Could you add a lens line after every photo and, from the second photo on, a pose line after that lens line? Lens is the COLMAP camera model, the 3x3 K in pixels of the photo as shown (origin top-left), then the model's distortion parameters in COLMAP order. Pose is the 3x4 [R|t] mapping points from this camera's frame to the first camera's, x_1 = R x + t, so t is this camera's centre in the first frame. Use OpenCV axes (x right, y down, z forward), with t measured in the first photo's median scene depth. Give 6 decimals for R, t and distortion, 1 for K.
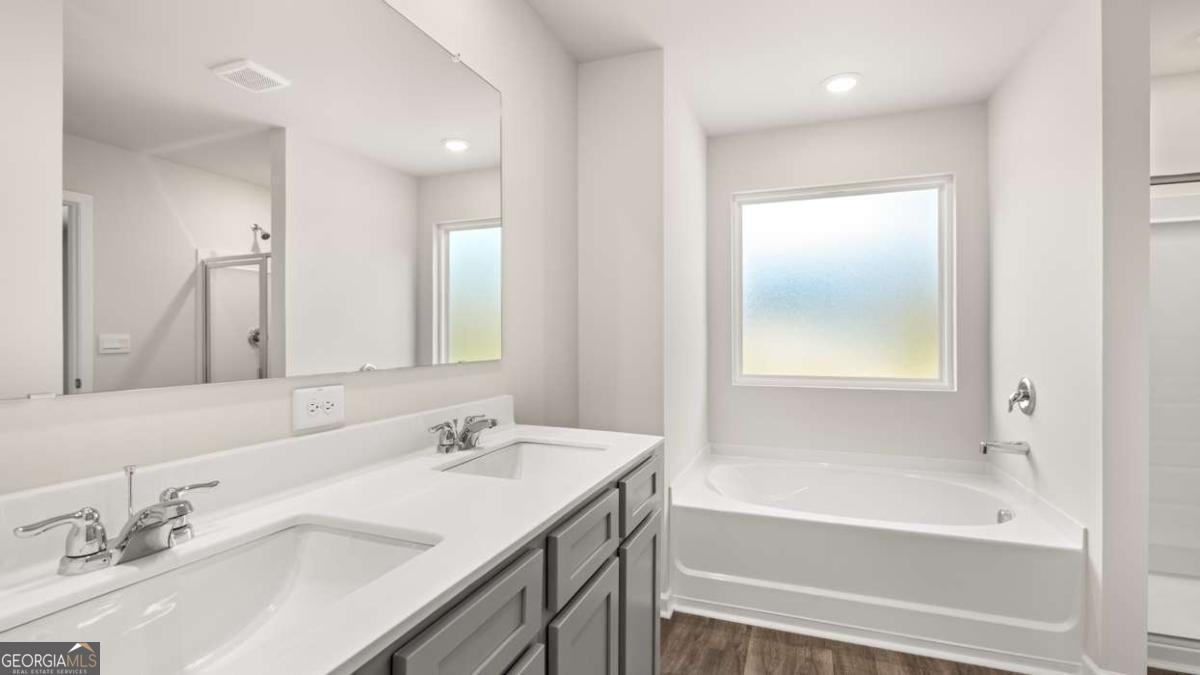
lens RADIAL K [[545.5, 0, 594.9], [0, 545.5, 337.0], [0, 0, 1]] dist [-0.001367, -0.000058]
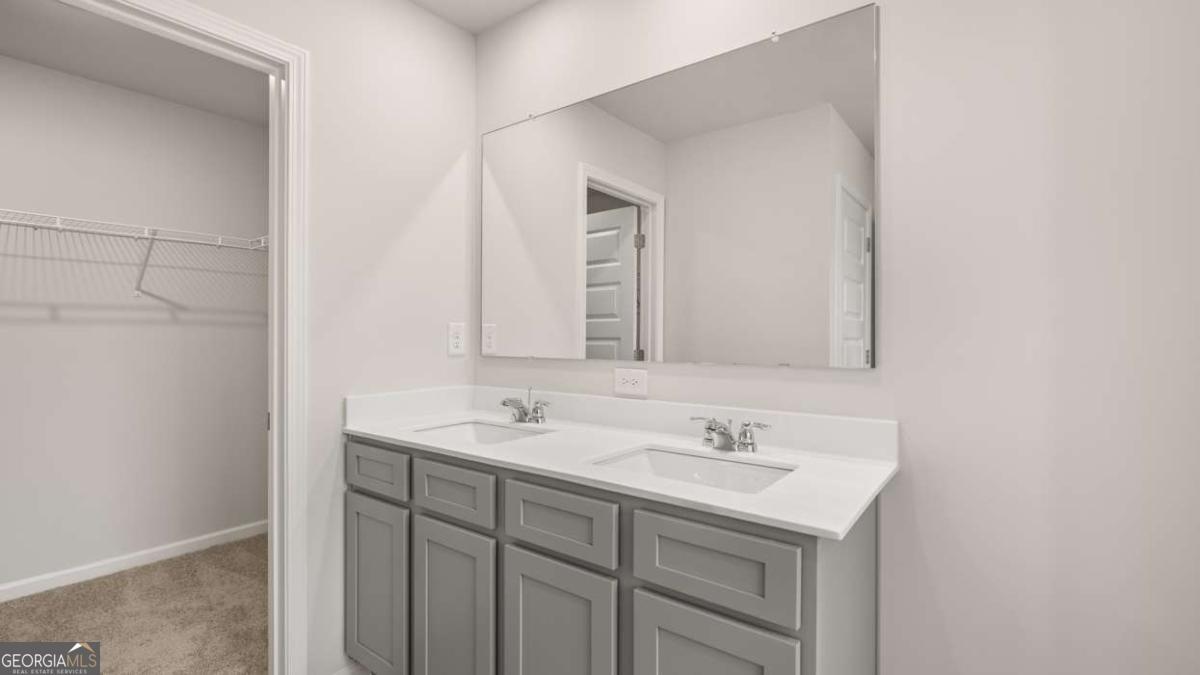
lens RADIAL K [[545.5, 0, 596.2], [0, 545.5, 332.2], [0, 0, 1]] dist [-0.001367, -0.000058]
pose [[-0.273288, 0.005898, -0.961914, 0.982549], [-0.000956, 0.999979, 0.006404, -0.022099], [0.961932, 0.002670, -0.273277, 1.297173]]
